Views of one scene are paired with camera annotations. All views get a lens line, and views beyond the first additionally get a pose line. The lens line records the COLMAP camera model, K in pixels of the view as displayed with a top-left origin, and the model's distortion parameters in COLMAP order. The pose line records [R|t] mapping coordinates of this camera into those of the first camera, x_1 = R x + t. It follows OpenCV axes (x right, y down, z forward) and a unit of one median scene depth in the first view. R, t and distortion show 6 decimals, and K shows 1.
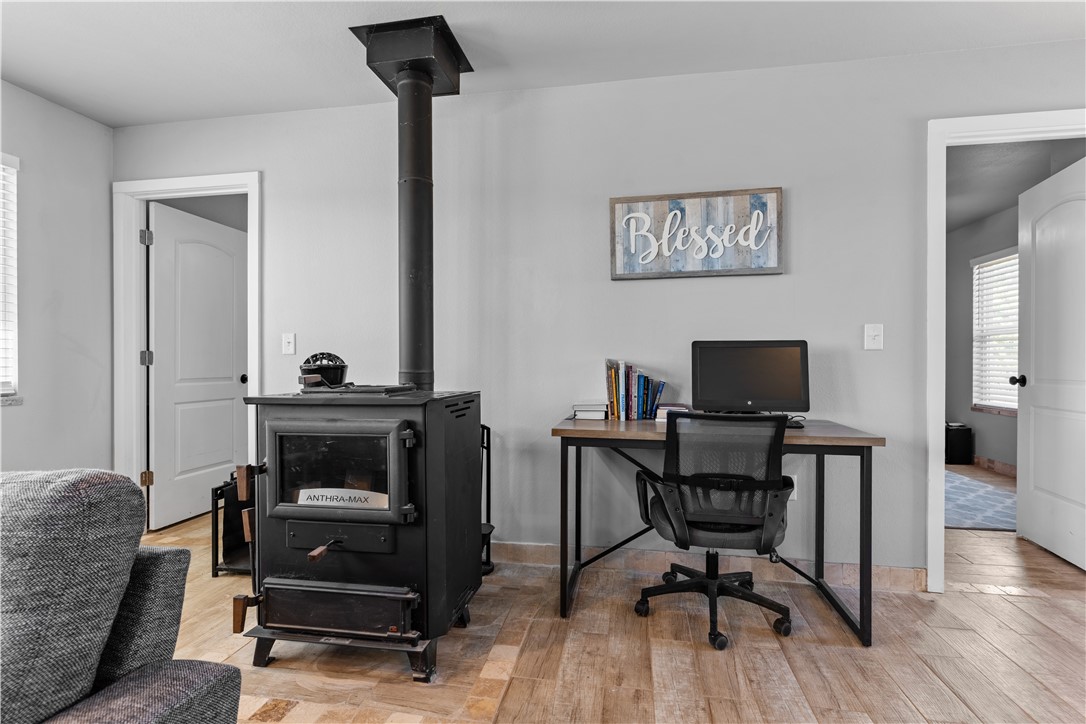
lens RADIAL K [[518.3, 0, 544.4], [0, 518.3, 370.4], [0, 0, 1]] dist [0.004092, -0.001273]
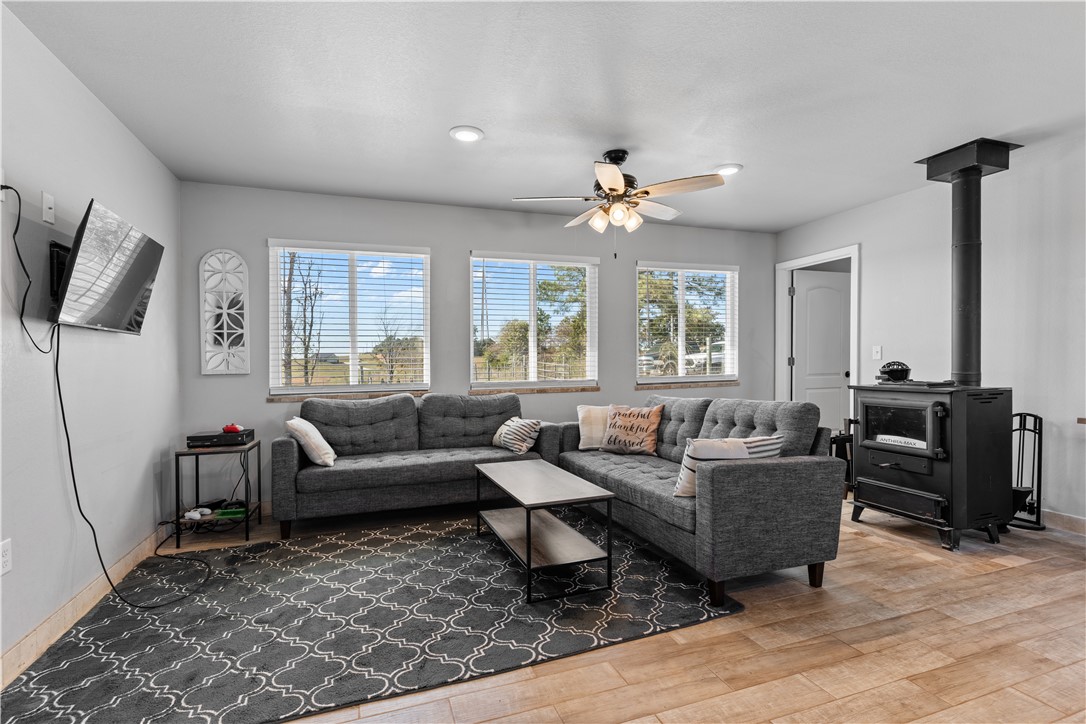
lens RADIAL K [[518.3, 0, 546.6], [0, 518.3, 370.8], [0, 0, 1]] dist [0.004092, -0.001273]
pose [[0.498115, 0.012968, -0.867014, 0.518652], [0.000437, 0.999884, 0.015207, -0.031973], [0.867111, -0.007954, 0.498051, -0.902084]]
